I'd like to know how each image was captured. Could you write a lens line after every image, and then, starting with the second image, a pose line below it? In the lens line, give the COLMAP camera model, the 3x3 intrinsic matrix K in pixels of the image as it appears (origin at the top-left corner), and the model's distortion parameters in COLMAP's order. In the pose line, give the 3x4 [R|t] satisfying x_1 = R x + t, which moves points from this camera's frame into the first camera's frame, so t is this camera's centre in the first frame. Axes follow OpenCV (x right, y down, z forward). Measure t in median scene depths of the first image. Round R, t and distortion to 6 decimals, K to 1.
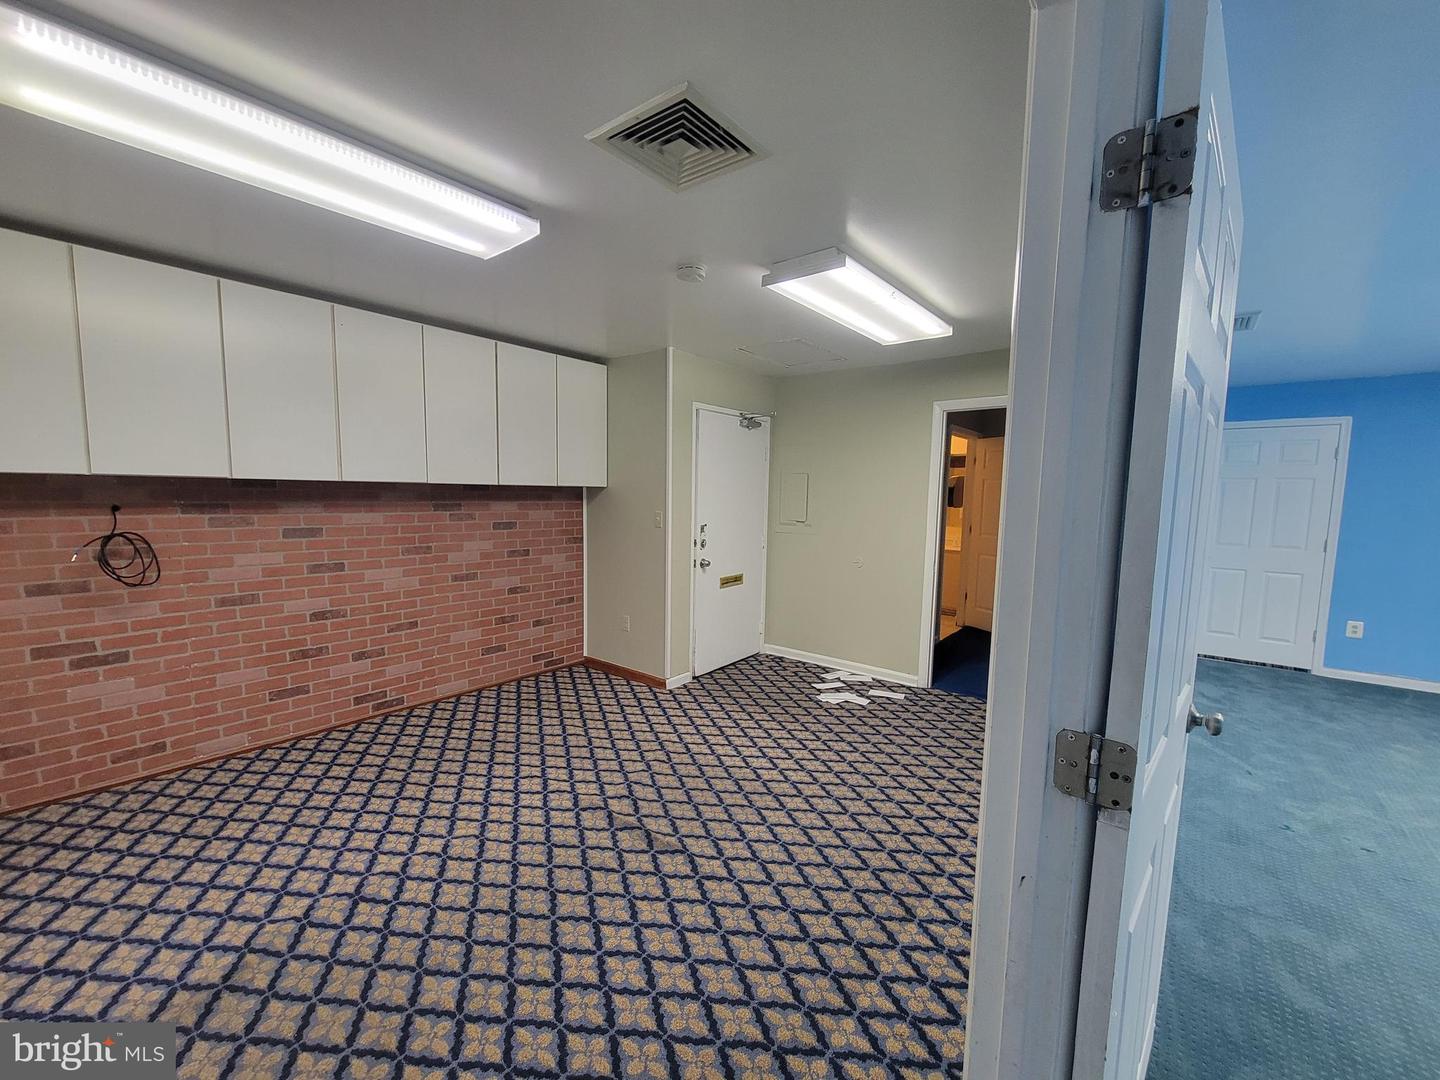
lens RADIAL K [[588.4, 0, 714.0], [0, 588.4, 544.4], [0, 0, 1]] dist [-0.000156, -0.000231]
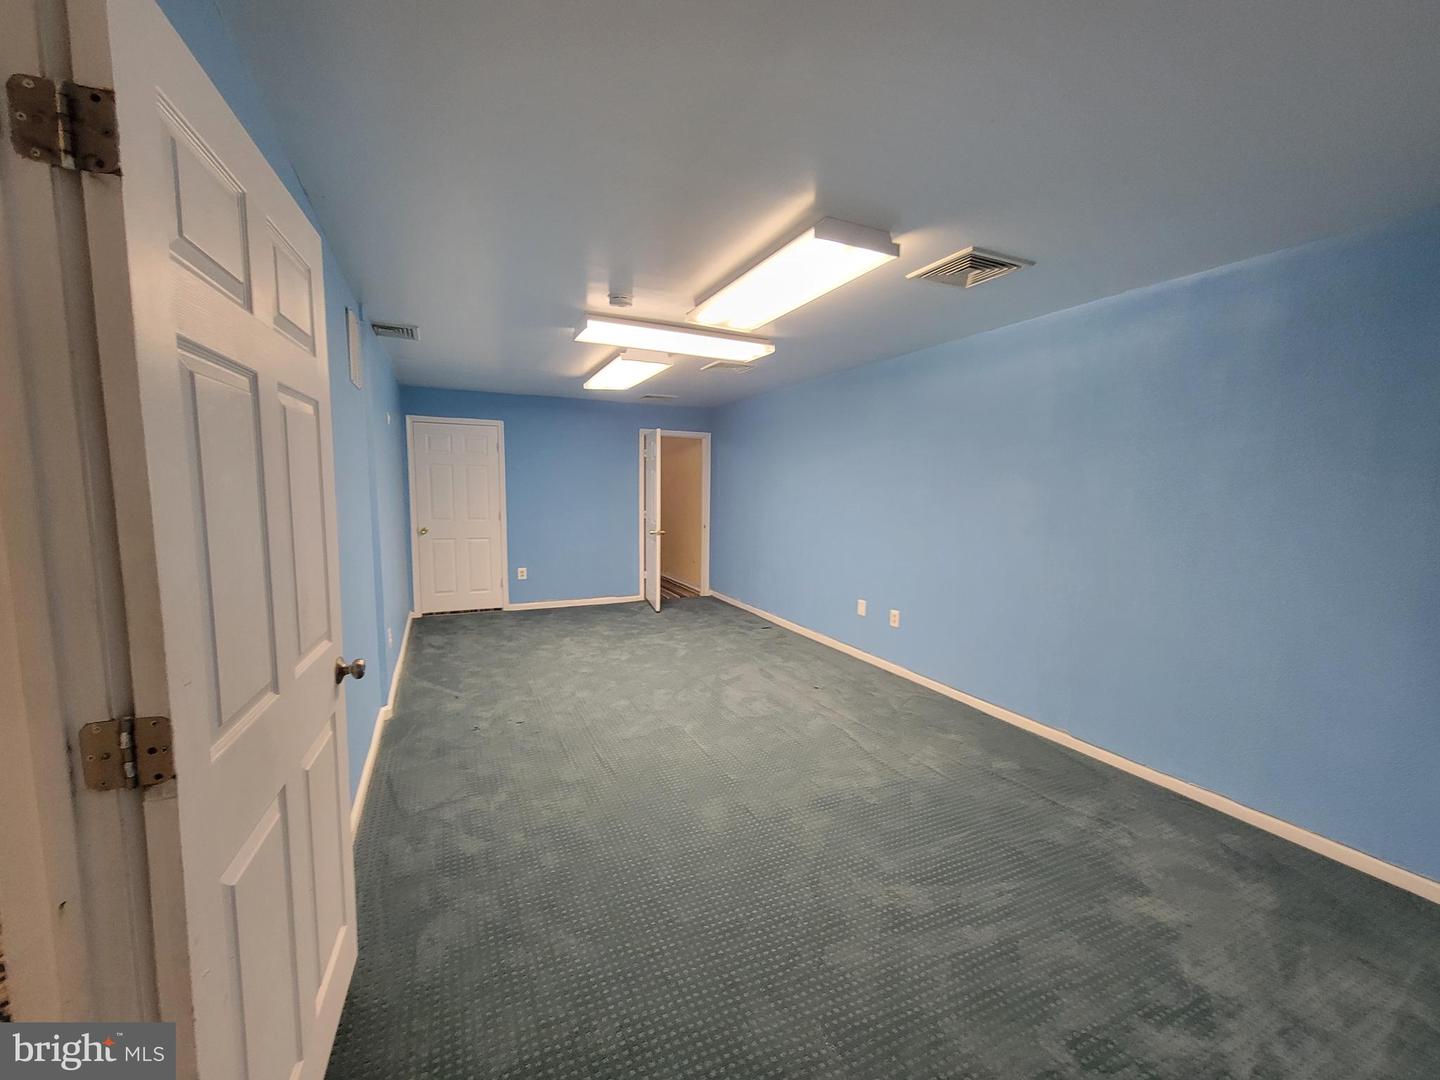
lens RADIAL K [[588.4, 0, 717.1], [0, 588.4, 546.7], [0, 0, 1]] dist [-0.000156, -0.000231]
pose [[0.438852, -0.102441, 0.892701, 0.076294], [0.074785, 0.994197, 0.077324, 0.012905], [-0.895442, 0.032827, 0.443966, -0.100653]]
